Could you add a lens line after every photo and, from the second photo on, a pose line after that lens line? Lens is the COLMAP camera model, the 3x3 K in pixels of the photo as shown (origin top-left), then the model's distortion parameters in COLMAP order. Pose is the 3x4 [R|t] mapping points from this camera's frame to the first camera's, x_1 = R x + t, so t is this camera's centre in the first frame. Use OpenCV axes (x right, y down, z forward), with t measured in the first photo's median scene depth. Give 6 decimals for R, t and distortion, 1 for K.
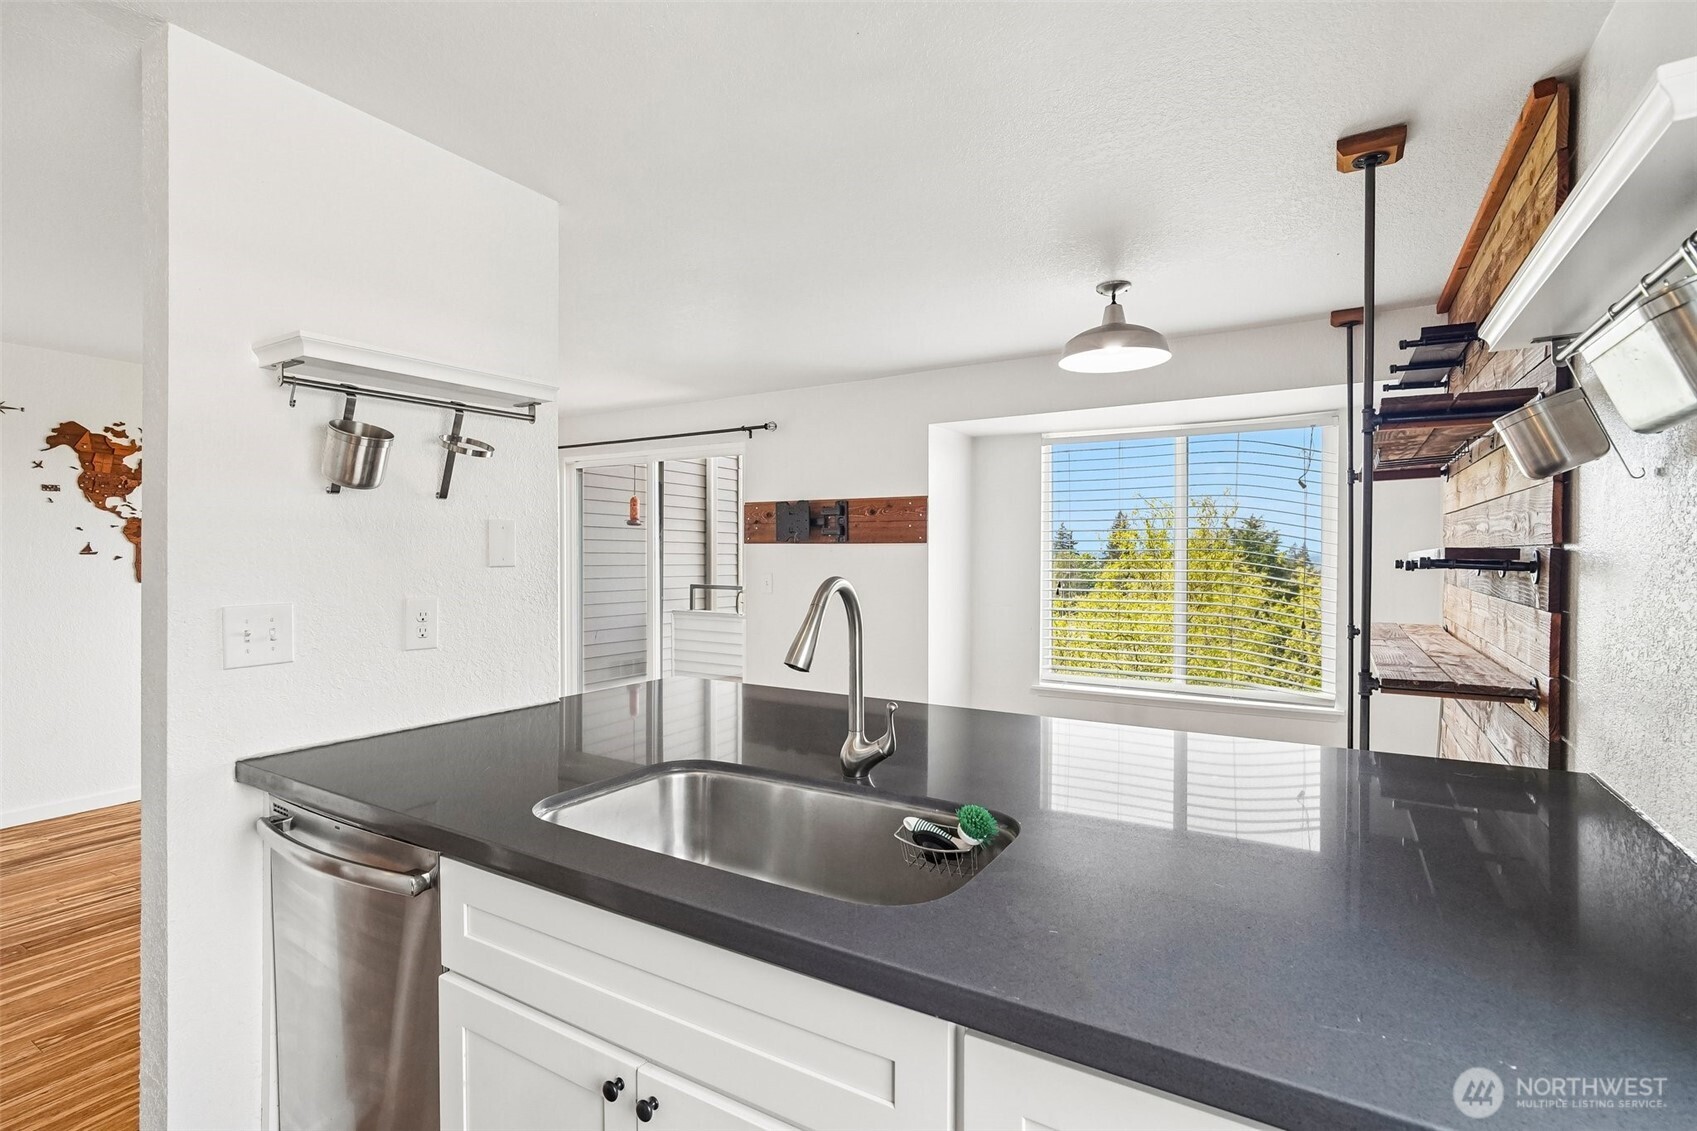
lens RADIAL K [[787.7, 0, 846.4], [0, 787.7, 560.1], [0, 0, 1]] dist [0.002808, 0.001755]
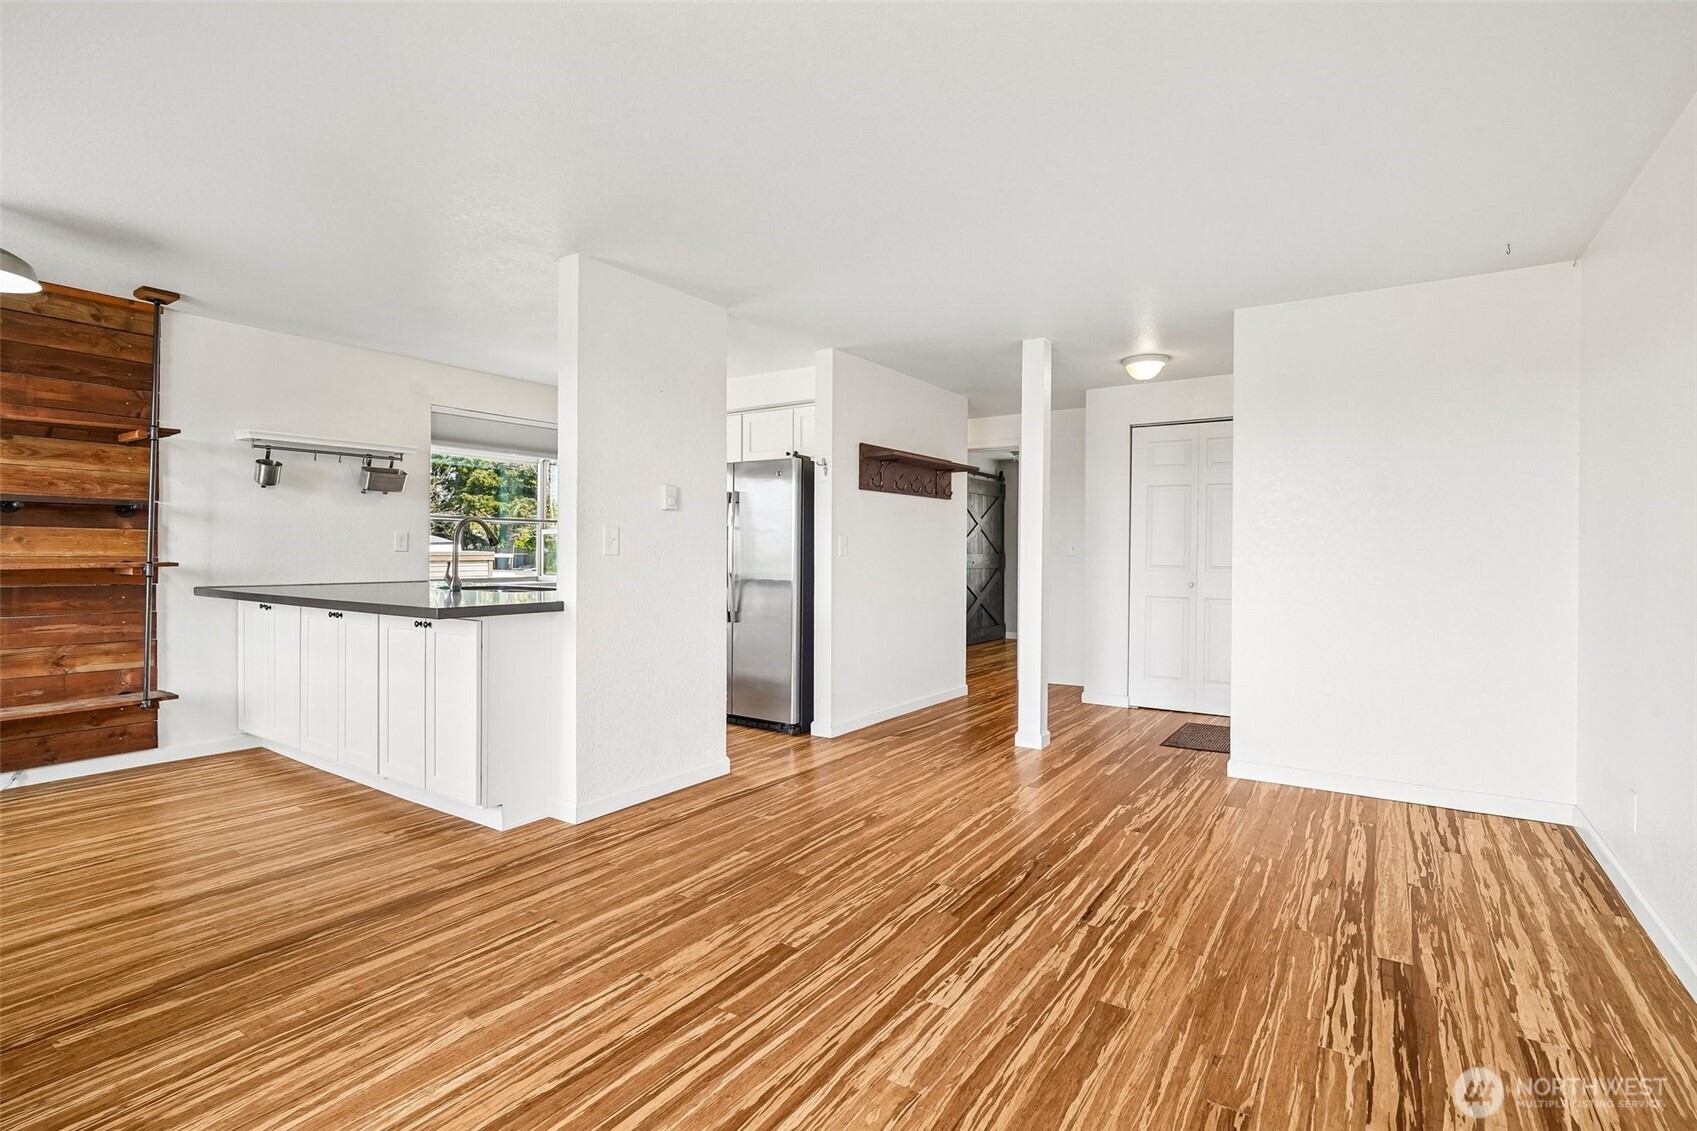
lens RADIAL K [[803.3, 0, 855.4], [0, 803.3, 559.9], [0, 0, 1]] dist [-0.006255, 0.001519]
pose [[-0.999422, -0.009169, 0.032727, -0.521949], [-0.008560, 0.999789, 0.018687, 0.038012], [-0.032892, 0.018396, -0.999290, 1.335639]]
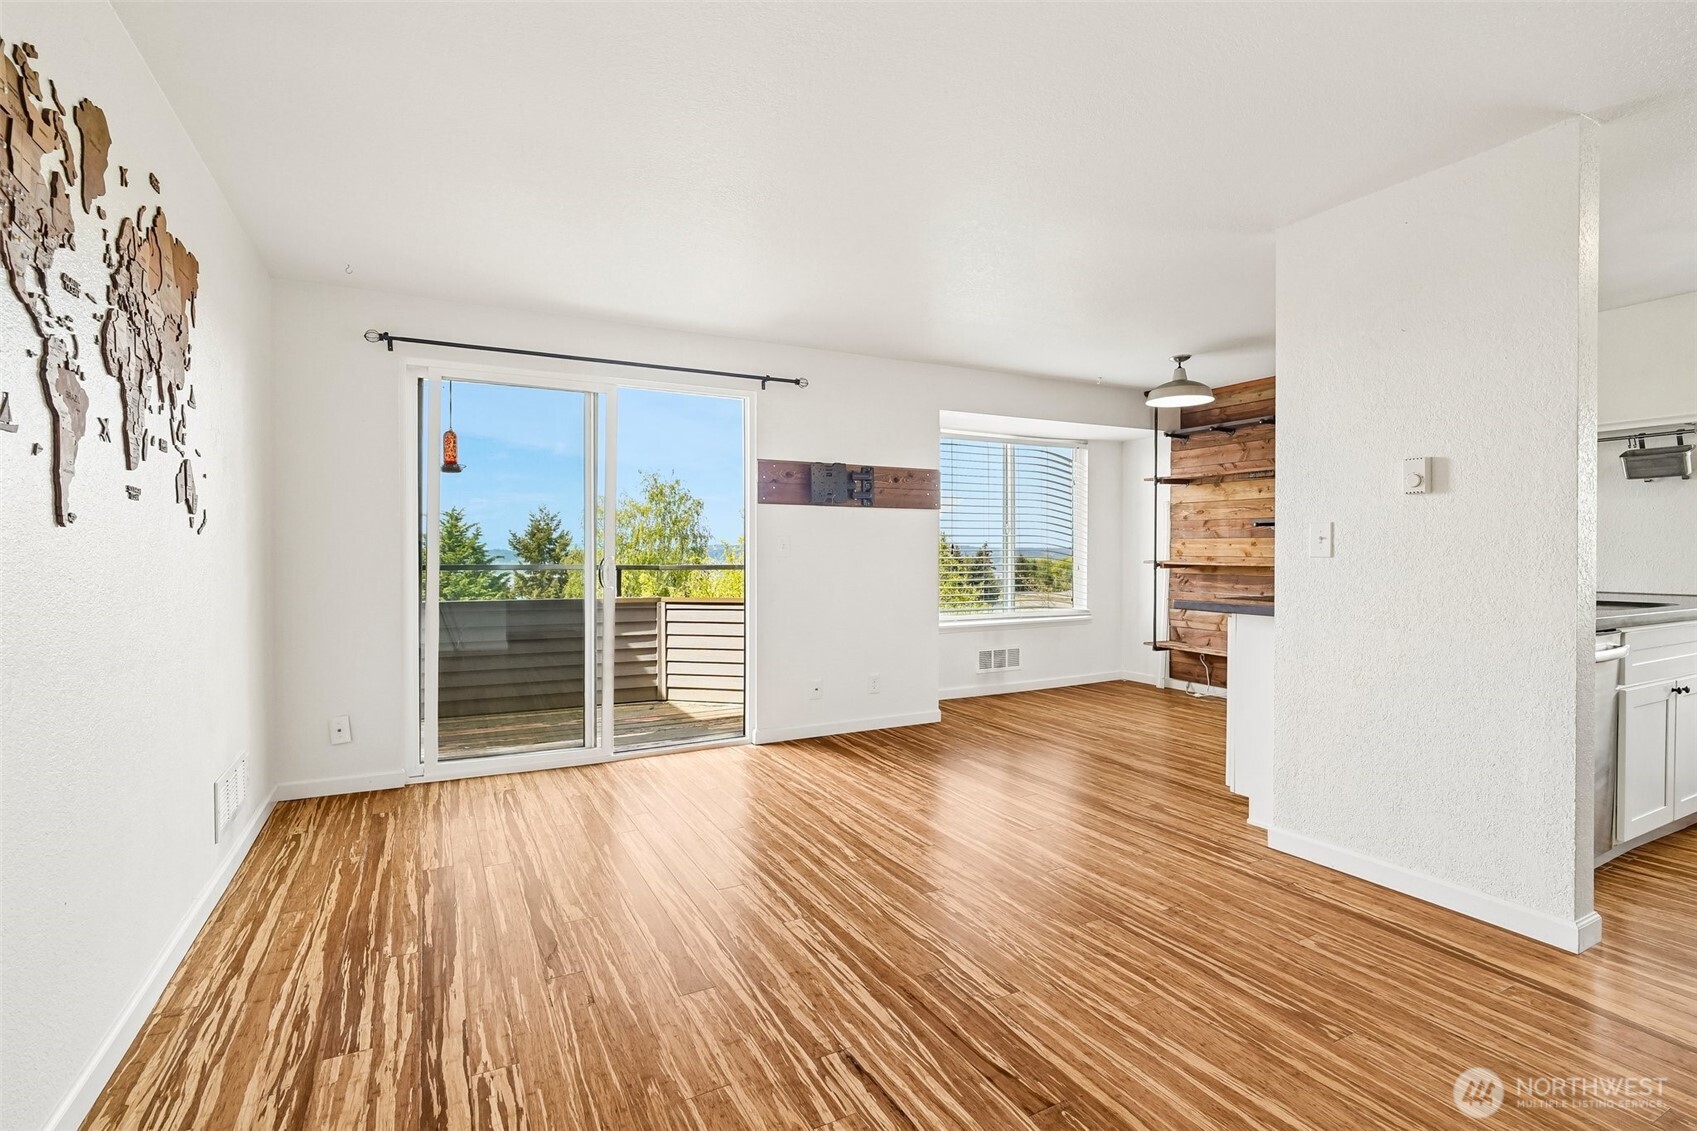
lens RADIAL K [[793.9, 0, 850.4], [0, 793.9, 556.7], [0, 0, 1]] dist [-0.007941, 0.000676]
pose [[0.501204, -0.008480, 0.865288, -1.035909], [0.008228, 0.999953, 0.005034, 0.043930], [-0.865290, 0.004597, 0.501250, 0.529981]]
